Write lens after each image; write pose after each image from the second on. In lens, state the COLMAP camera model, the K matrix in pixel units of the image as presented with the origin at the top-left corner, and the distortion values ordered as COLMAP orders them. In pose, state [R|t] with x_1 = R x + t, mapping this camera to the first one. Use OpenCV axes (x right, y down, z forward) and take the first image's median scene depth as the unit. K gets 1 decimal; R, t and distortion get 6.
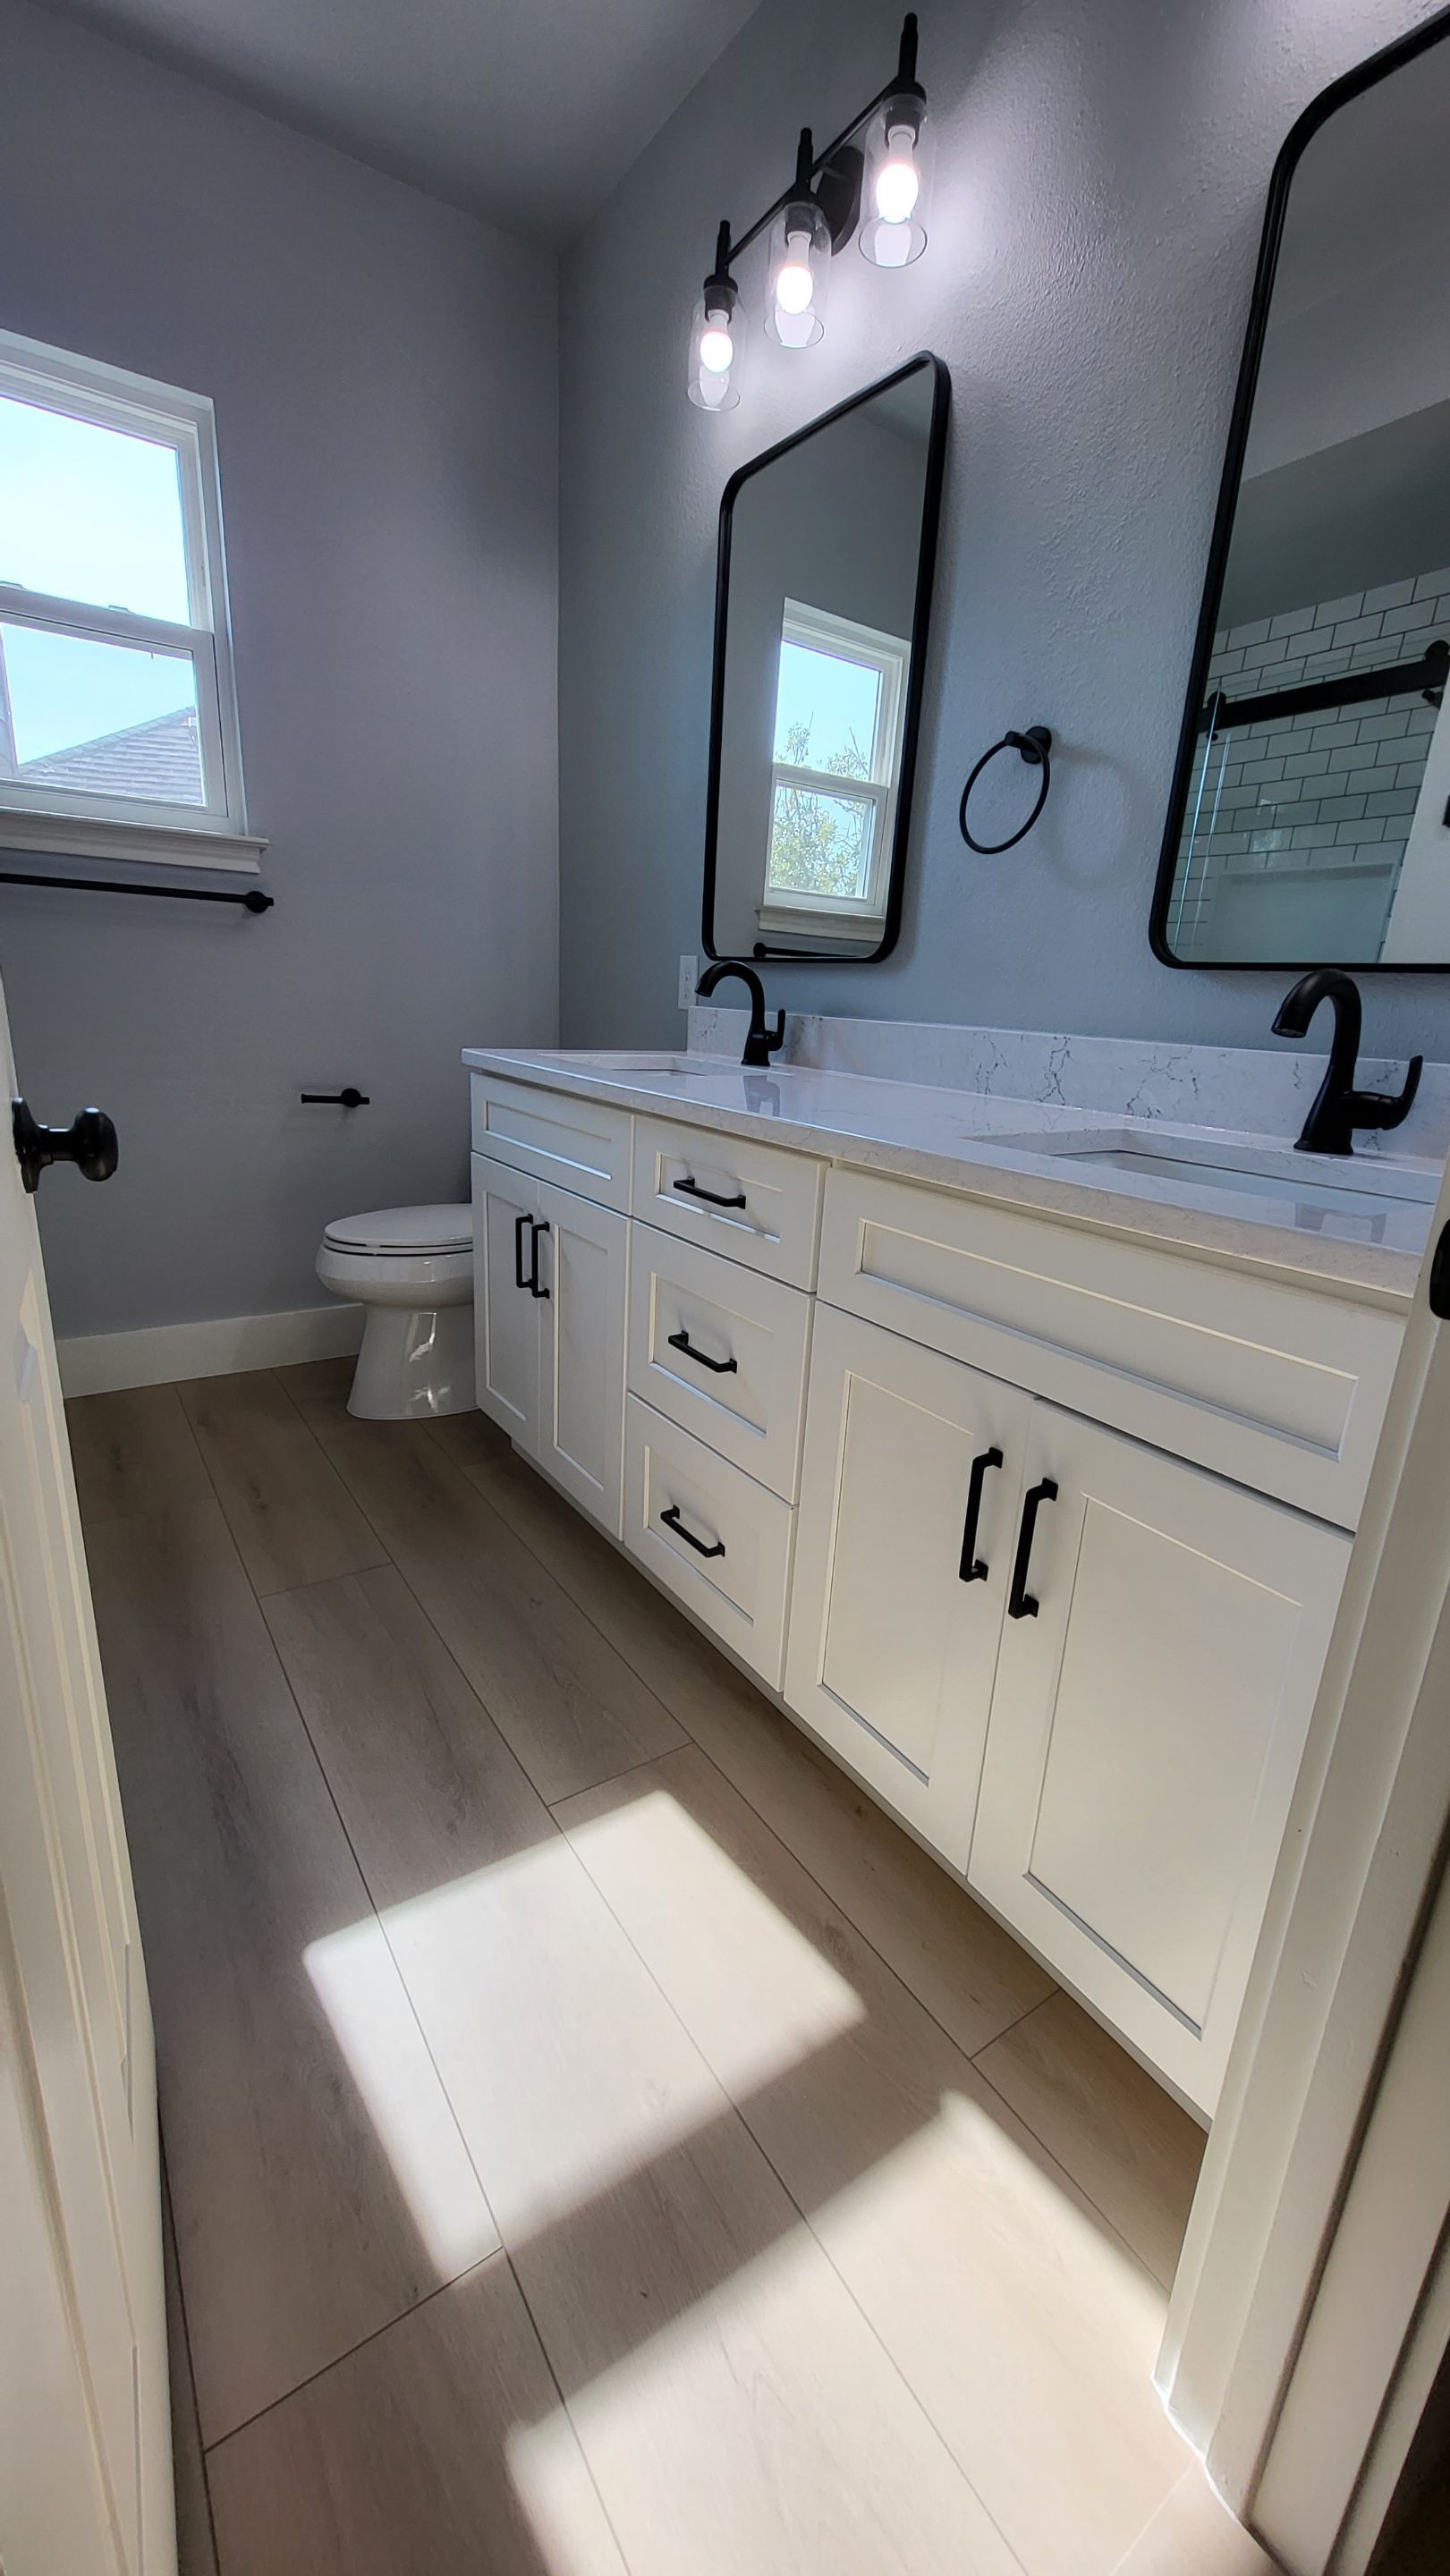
lens RADIAL K [[1014.1, 0, 752.2], [0, 1014.1, 1295.0], [0, 0, 1]] dist [0.009468, -0.002649]
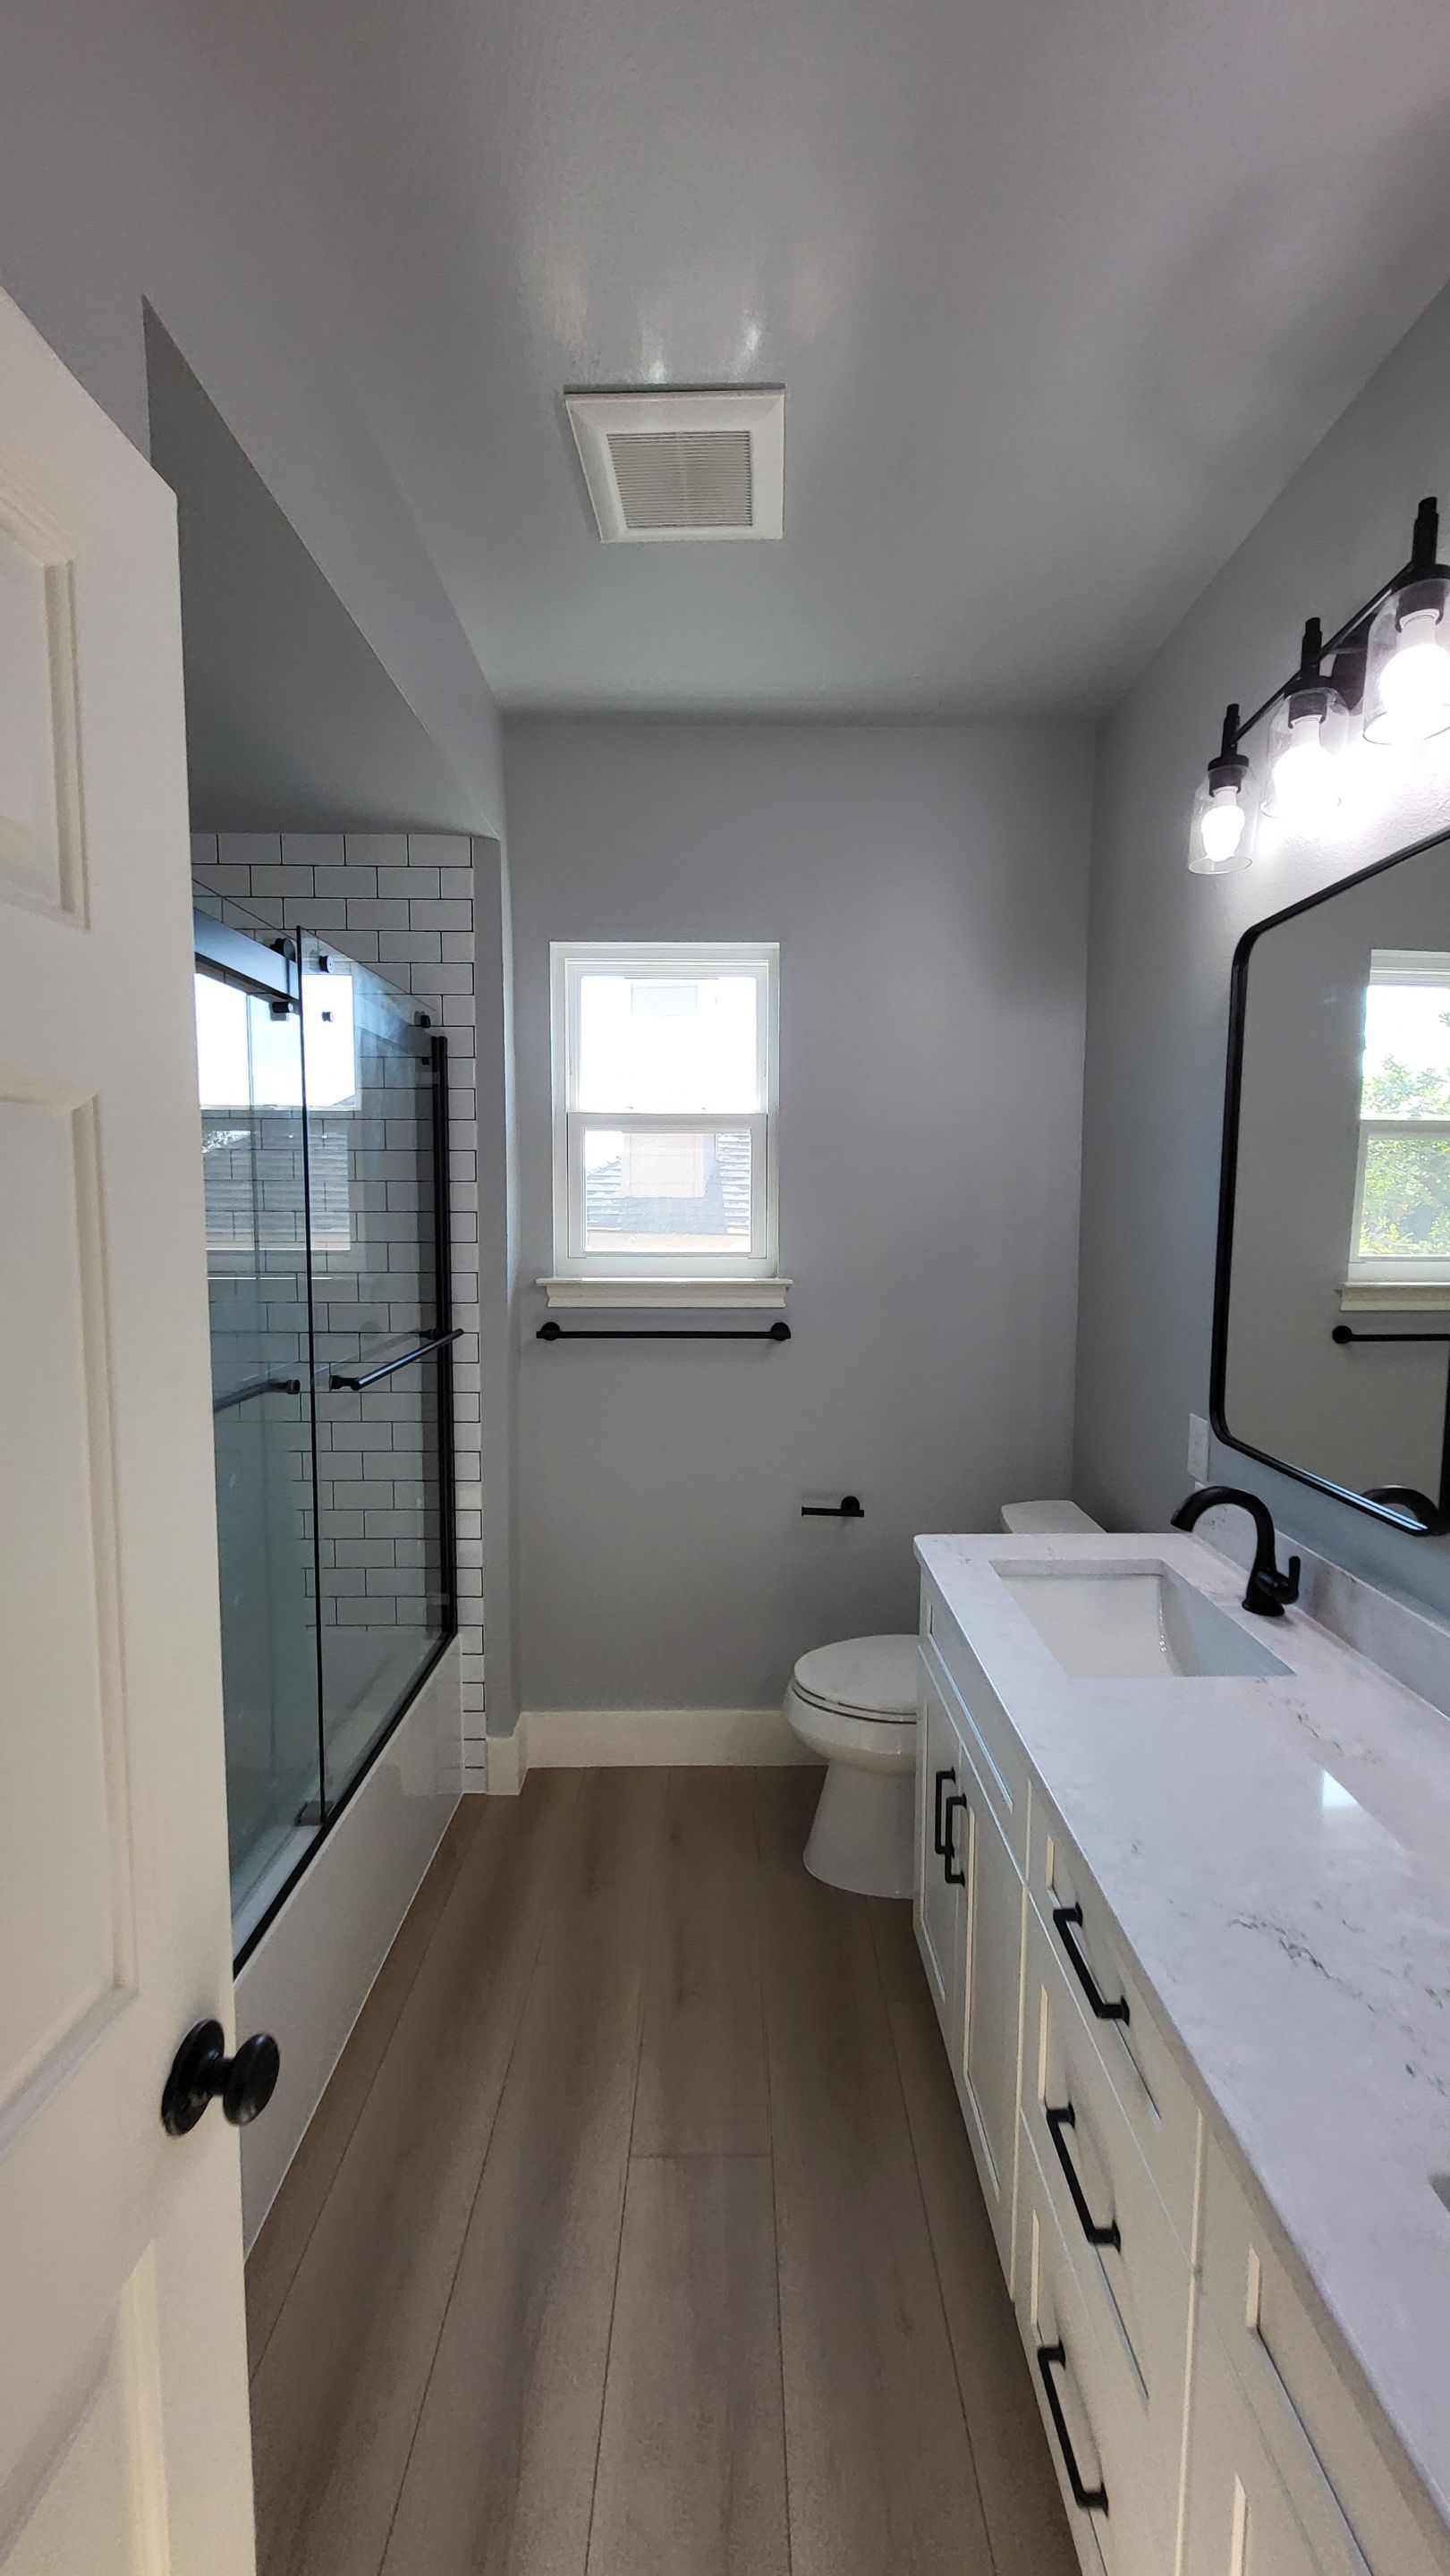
lens RADIAL K [[1014.1, 0, 745.8], [0, 1014.1, 1285.6], [0, 0, 1]] dist [0.009468, -0.002649]
pose [[0.826256, -0.002882, -0.563287, 0.127500], [-0.118923, 0.976555, -0.179439, -0.314083], [0.550598, 0.215250, 0.806542, 0.120906]]
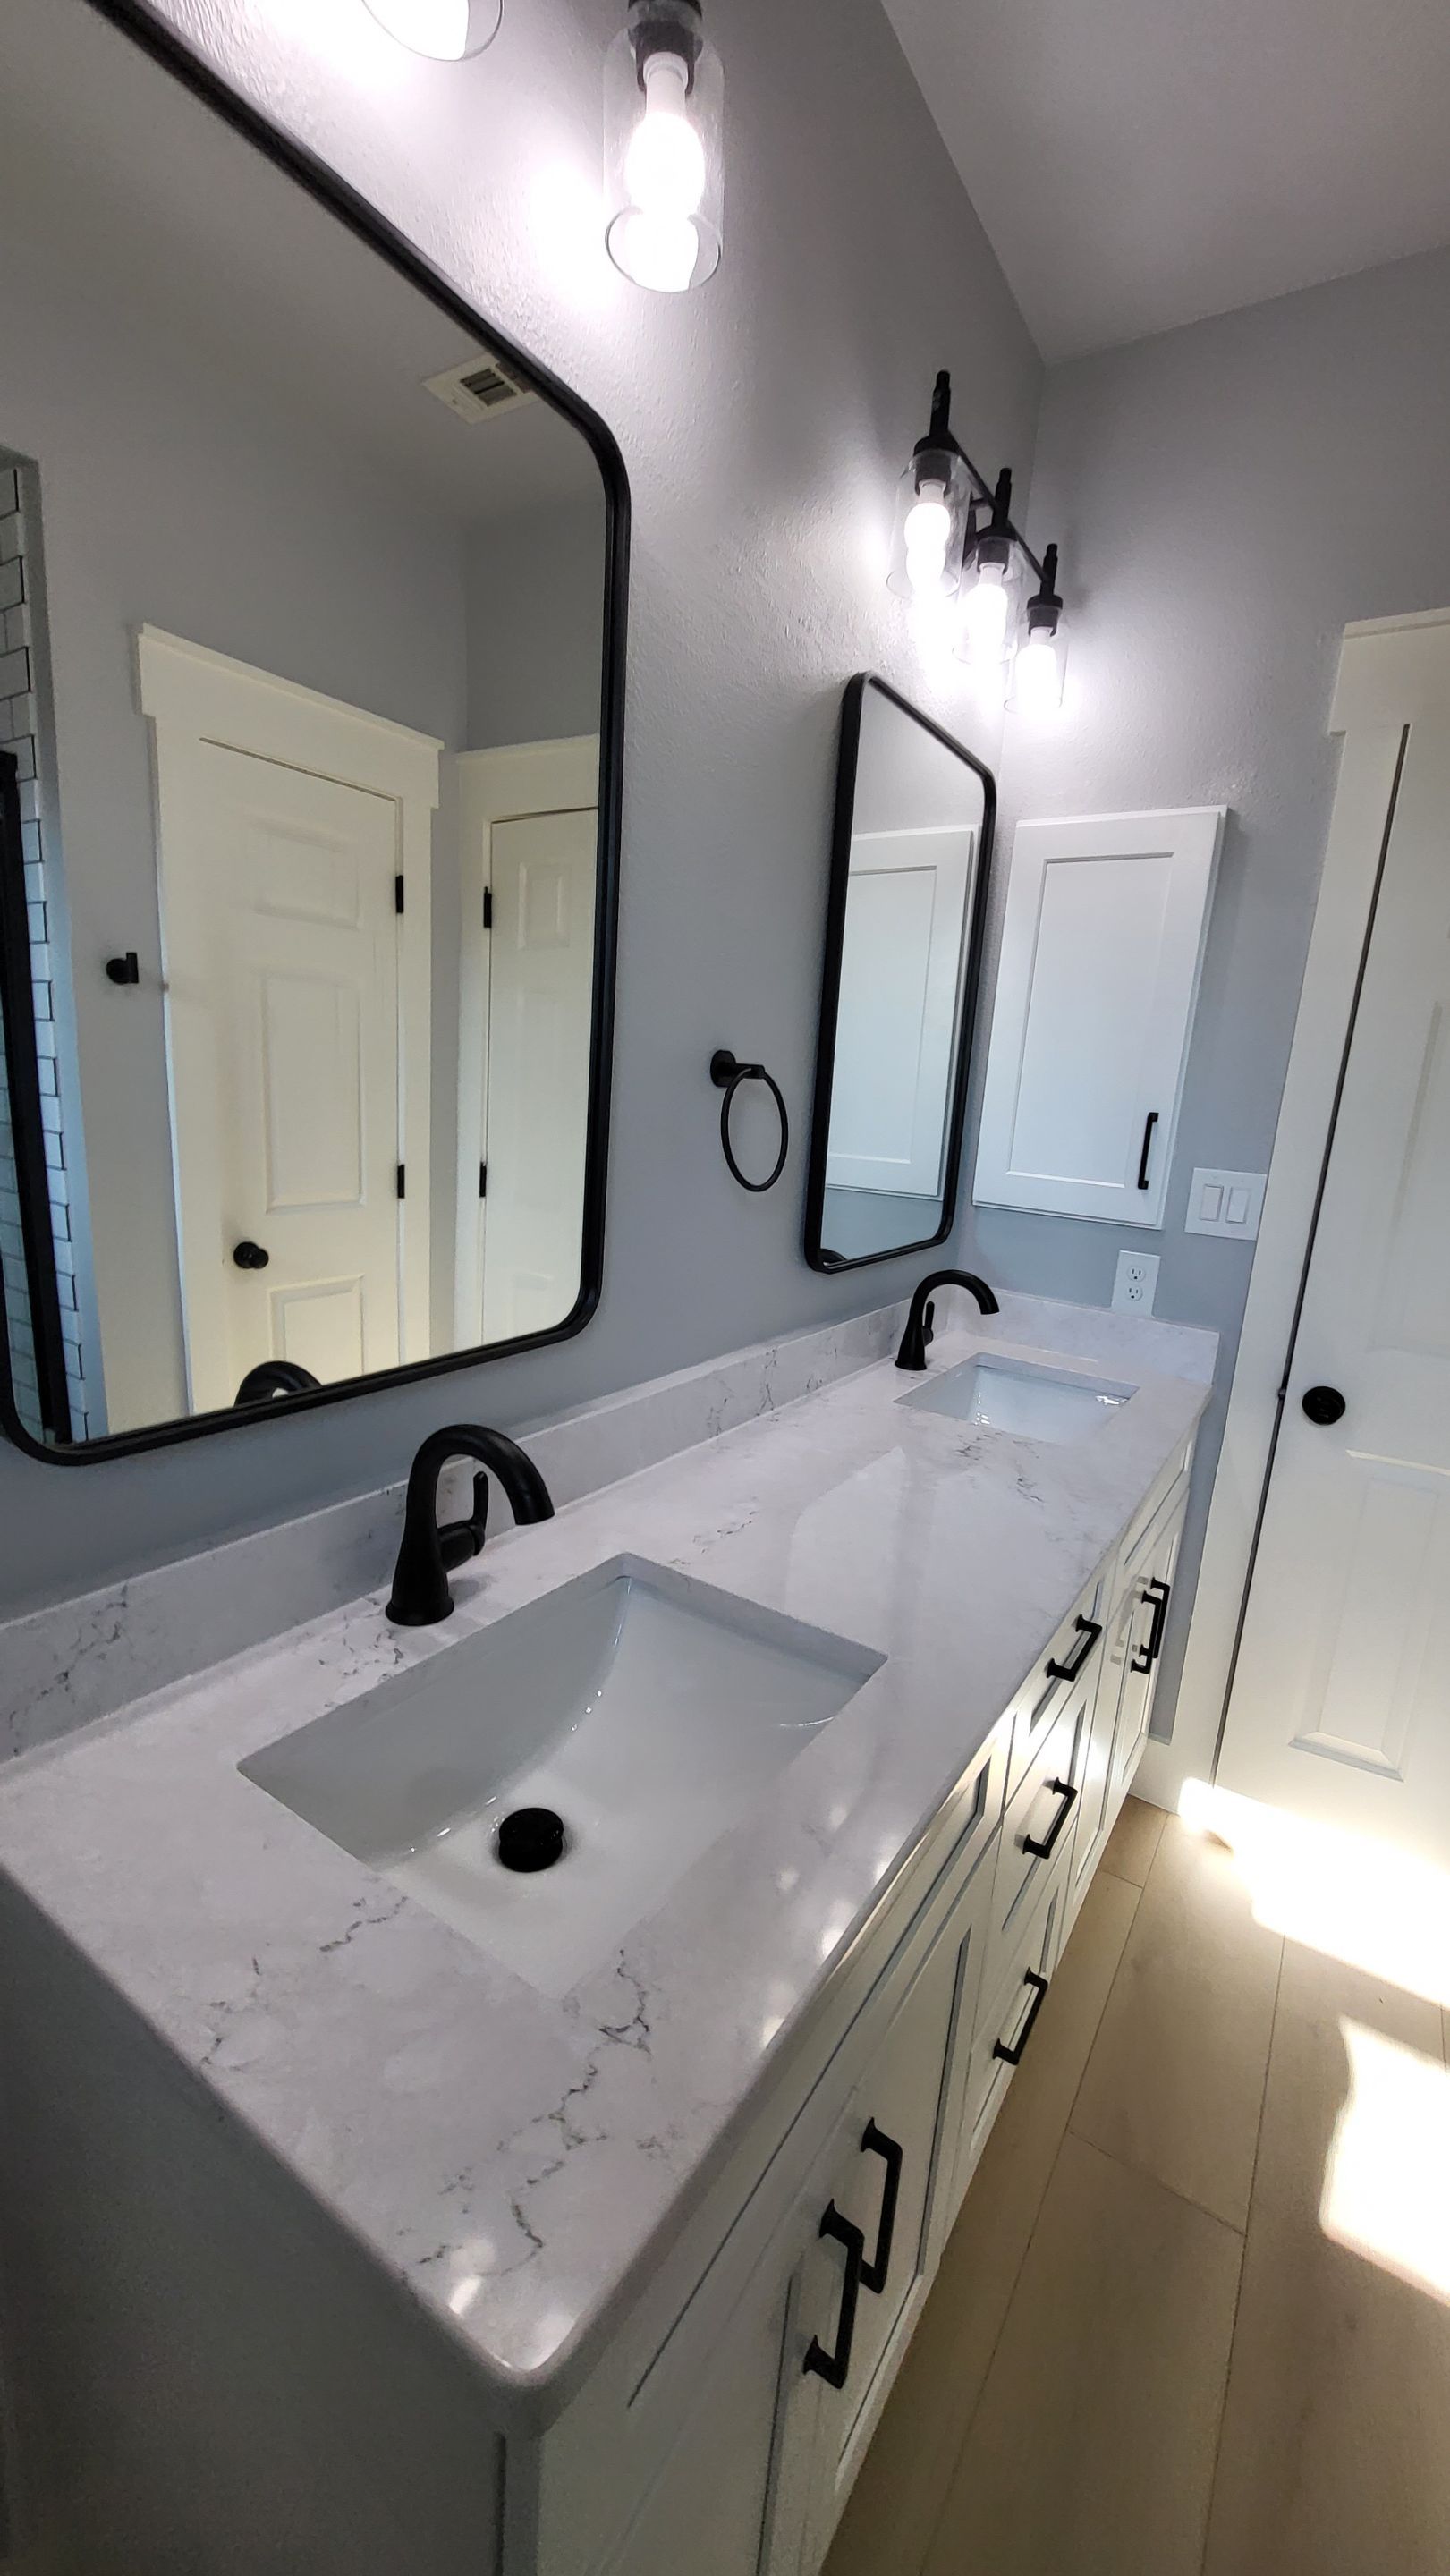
lens RADIAL K [[1014.1, 0, 736.0], [0, 1014.1, 1287.9], [0, 0, 1]] dist [0.009468, -0.002649]
pose [[-0.386615, -0.272057, 0.881200, -0.469970], [0.163695, 0.920083, 0.355881, -0.564326], [-0.907597, 0.281837, -0.311184, 1.097589]]
